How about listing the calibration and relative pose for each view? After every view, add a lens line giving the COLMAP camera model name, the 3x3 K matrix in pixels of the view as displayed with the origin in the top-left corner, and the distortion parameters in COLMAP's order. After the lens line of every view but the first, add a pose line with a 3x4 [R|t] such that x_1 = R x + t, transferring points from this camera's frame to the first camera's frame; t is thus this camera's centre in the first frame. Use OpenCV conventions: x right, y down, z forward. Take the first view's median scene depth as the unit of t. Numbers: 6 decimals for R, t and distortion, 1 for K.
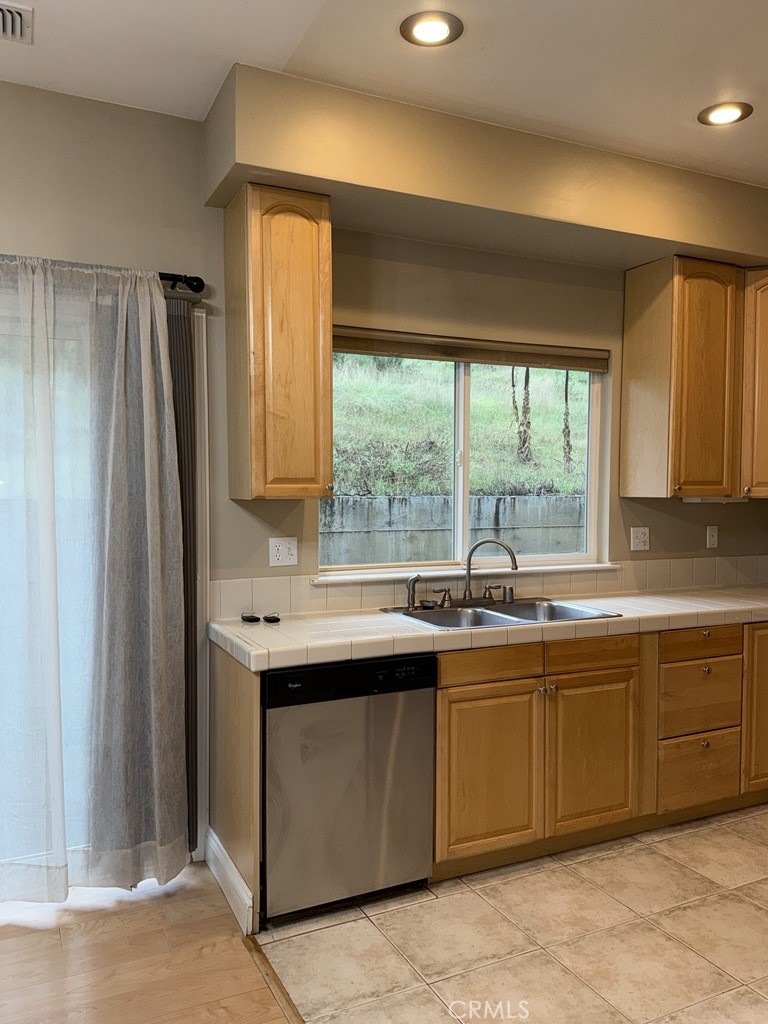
lens RADIAL K [[818.7, 0, 384.7], [0, 818.7, 521.2], [0, 0, 1]] dist [0.127259, -0.235870]
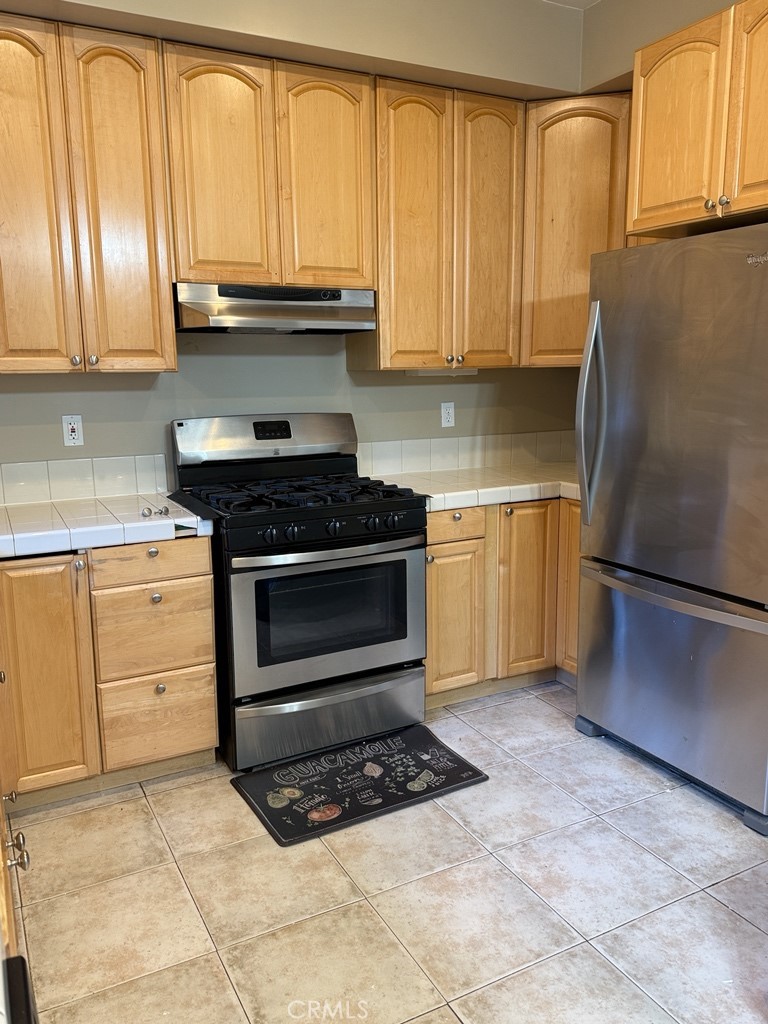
lens RADIAL K [[809.2, 0, 400.5], [0, 809.2, 513.5], [0, 0, 1]] dist [0.124426, -0.177792]
pose [[-0.040573, -0.184954, 0.981909, -0.172039], [0.050819, 0.981065, 0.186894, -0.027748], [-0.997883, 0.057483, -0.030406, 0.739748]]
